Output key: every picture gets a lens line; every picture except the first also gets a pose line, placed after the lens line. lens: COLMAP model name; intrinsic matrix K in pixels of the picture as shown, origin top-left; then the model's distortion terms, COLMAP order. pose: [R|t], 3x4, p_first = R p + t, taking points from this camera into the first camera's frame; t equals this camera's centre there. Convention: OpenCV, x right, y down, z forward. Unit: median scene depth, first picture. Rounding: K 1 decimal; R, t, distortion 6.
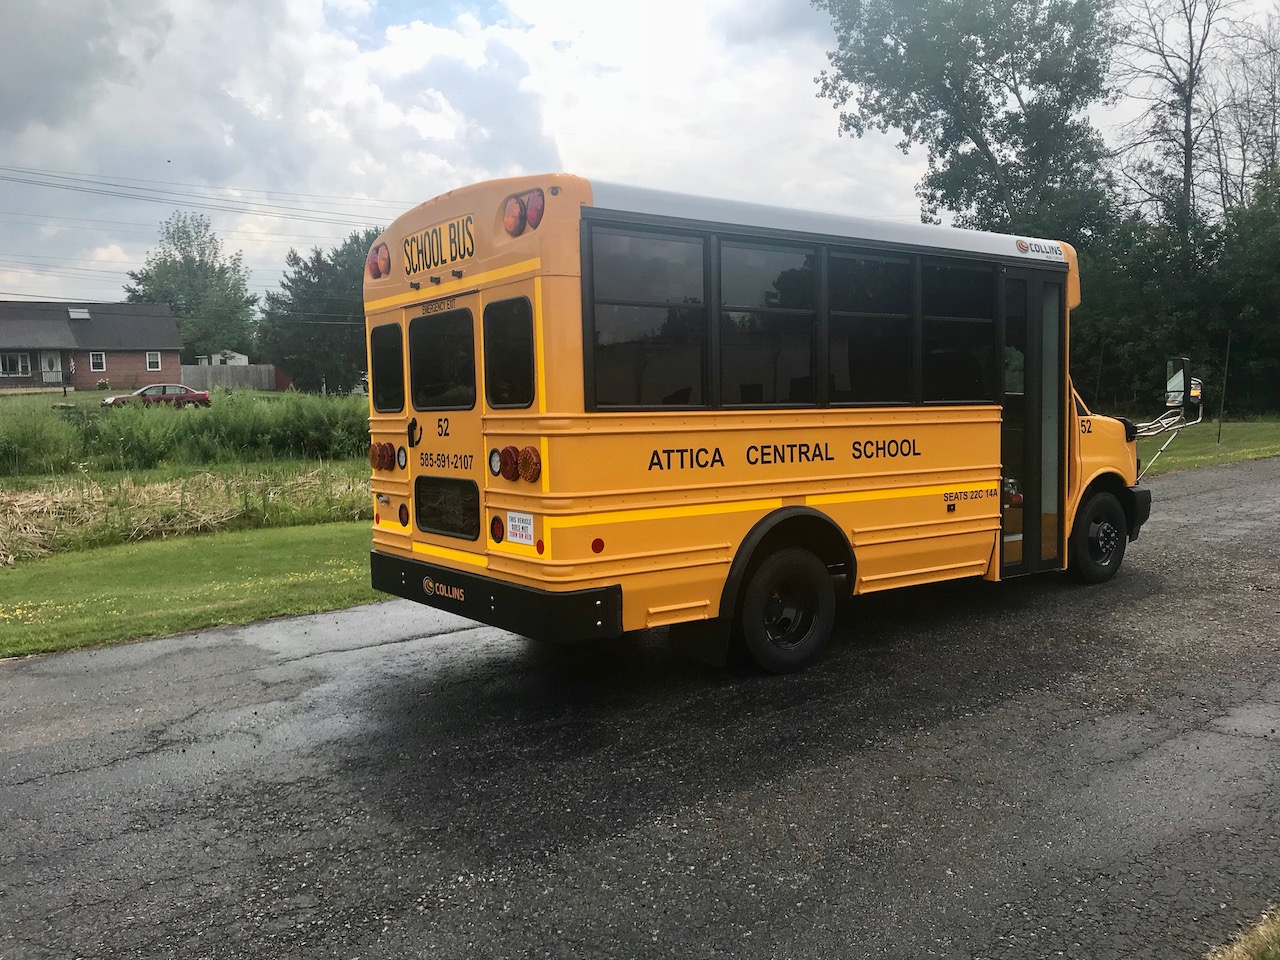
lens RADIAL K [[1064.1, 0, 639.1], [0, 1064.1, 479.1], [0, 0, 1]] dist [0.054586, -0.074381]
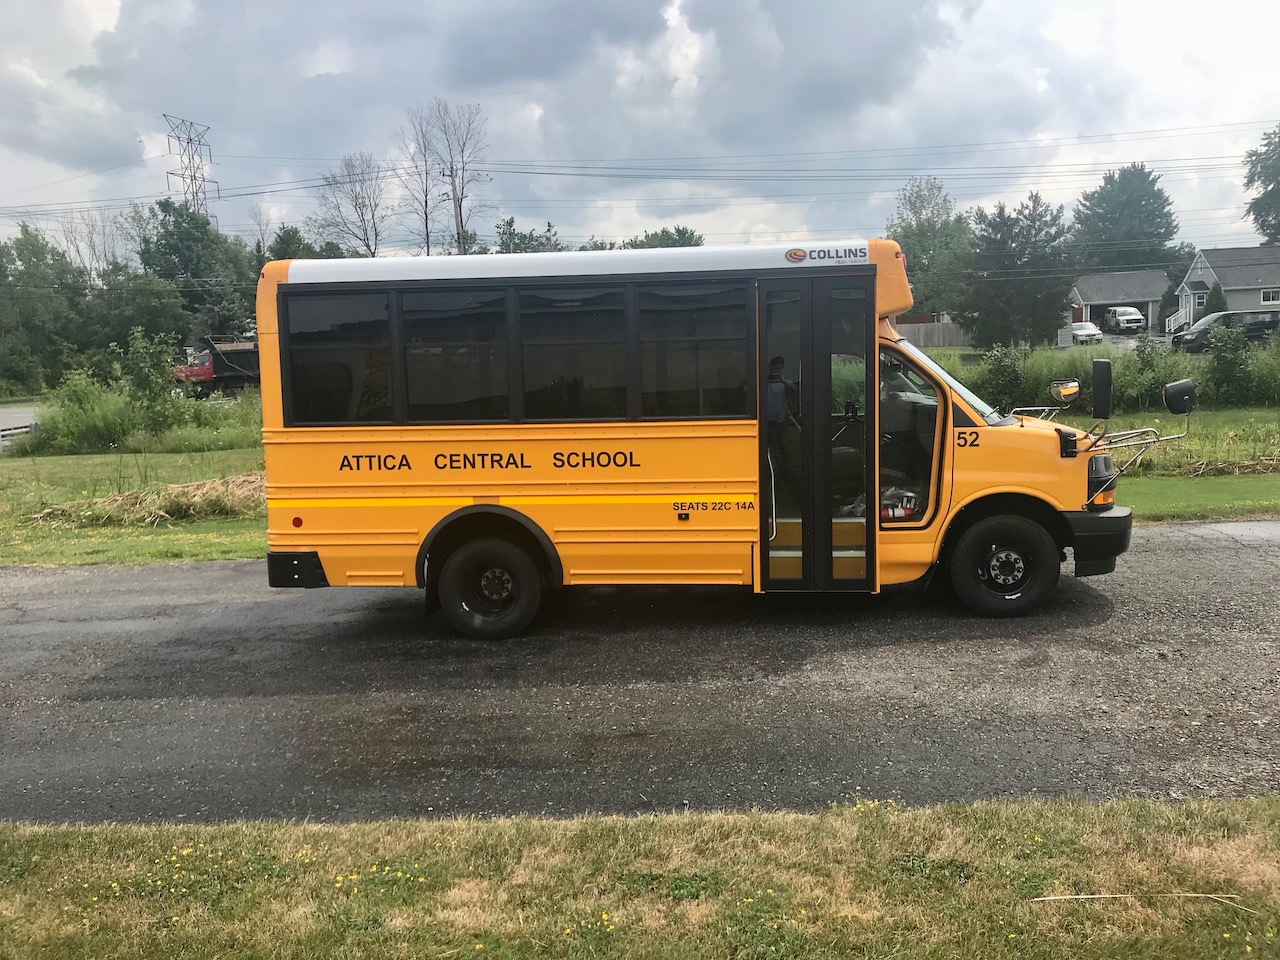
lens RADIAL K [[1064.1, 0, 644.9], [0, 1064.1, 489.1], [0, 0, 1]] dist [0.054586, -0.074381]
pose [[0.763259, 0.068189, -0.642485, 1.038946], [-0.032417, 0.997204, 0.067326, -0.077942], [0.645279, -0.030560, 0.763335, 0.186580]]
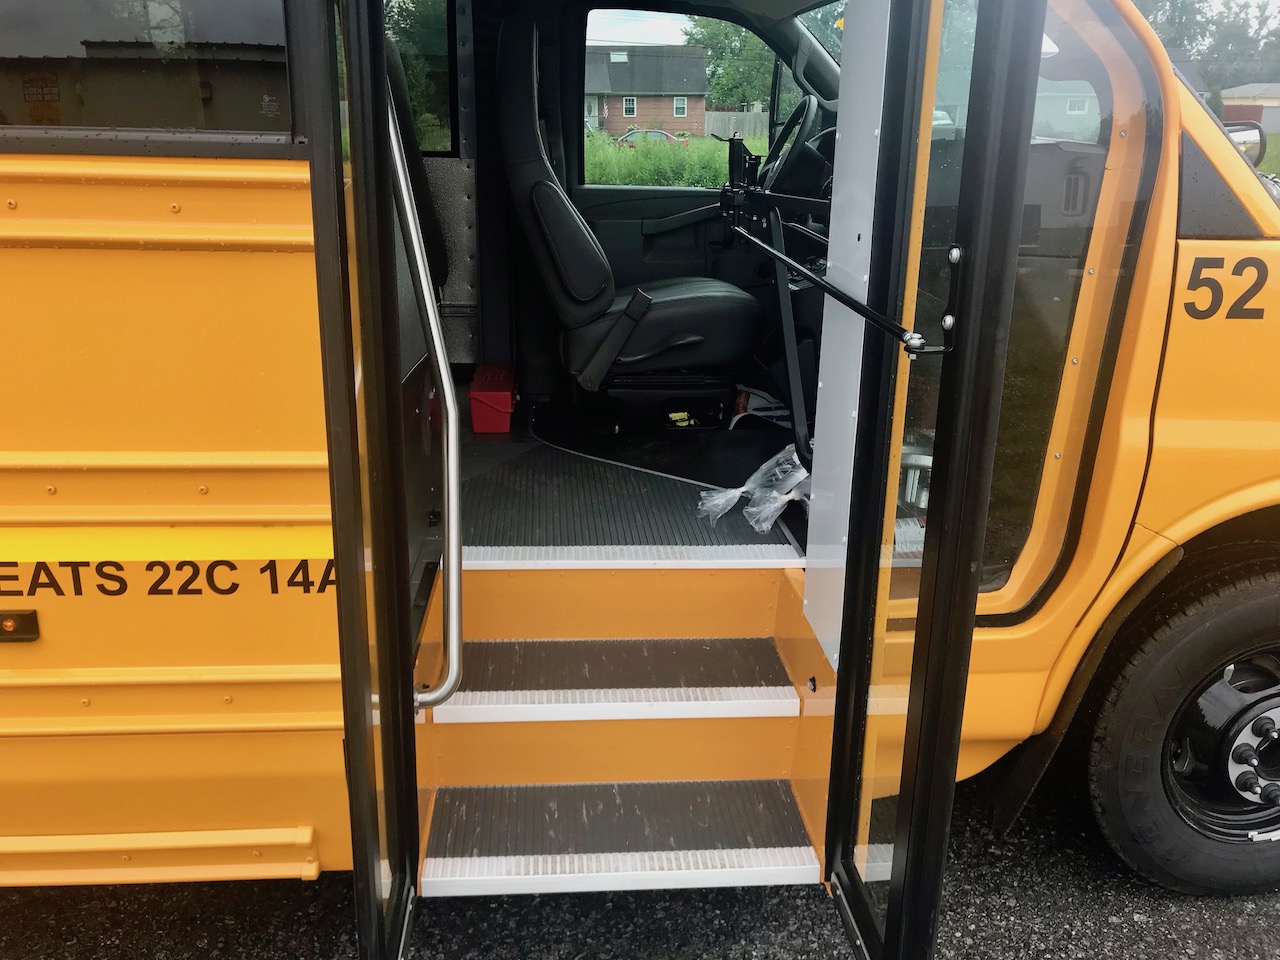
lens RADIAL K [[1064.1, 0, 640.5], [0, 1064.1, 482.7], [0, 0, 1]] dist [0.054586, -0.074381]
pose [[0.864946, 0.174825, -0.470431, 0.563186], [-0.066578, 0.969051, 0.237714, -0.072660], [0.497430, -0.174289, 0.849816, 0.969478]]
